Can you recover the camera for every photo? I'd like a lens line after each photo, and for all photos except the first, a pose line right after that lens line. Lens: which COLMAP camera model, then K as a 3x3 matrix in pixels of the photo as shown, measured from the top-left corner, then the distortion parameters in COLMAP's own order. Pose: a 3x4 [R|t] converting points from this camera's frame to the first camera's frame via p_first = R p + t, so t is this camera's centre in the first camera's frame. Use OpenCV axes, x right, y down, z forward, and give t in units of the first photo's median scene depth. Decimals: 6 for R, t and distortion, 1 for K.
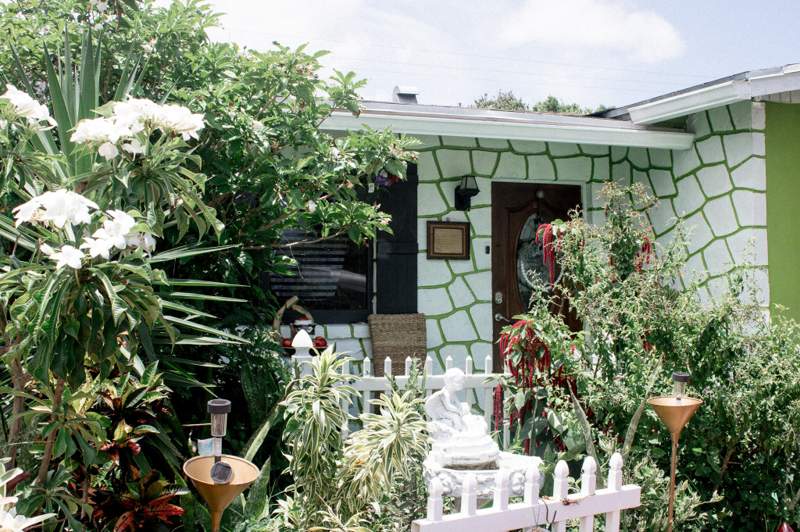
lens RADIAL K [[1000.5, 0, 400.1], [0, 1000.5, 267.6], [0, 0, 1]] dist [0.003601, 0.000000]
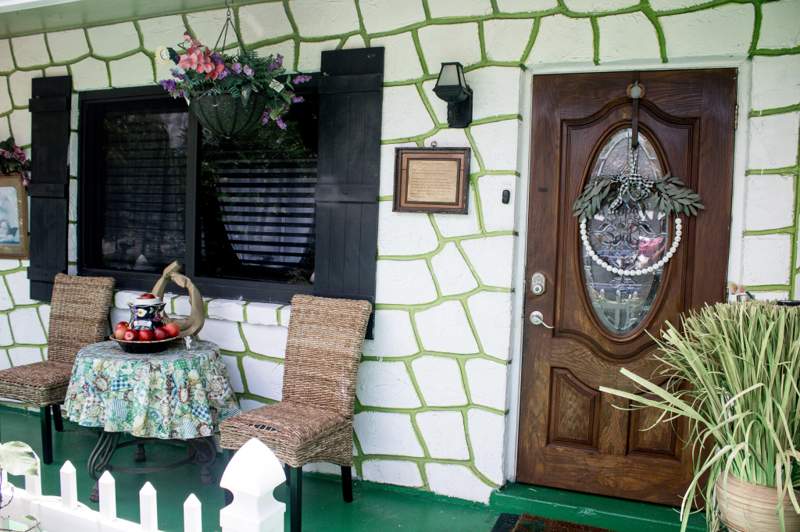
lens RADIAL K [[663.8, 0, 400.1], [0, 663.8, 265.0], [0, 0, 1]] dist [-0.092344, 0.006473]
pose [[0.736821, 0.063618, -0.673088, 0.297982], [-0.018445, 0.997084, 0.074049, -0.005874], [0.675836, -0.042146, 0.735846, 0.695930]]
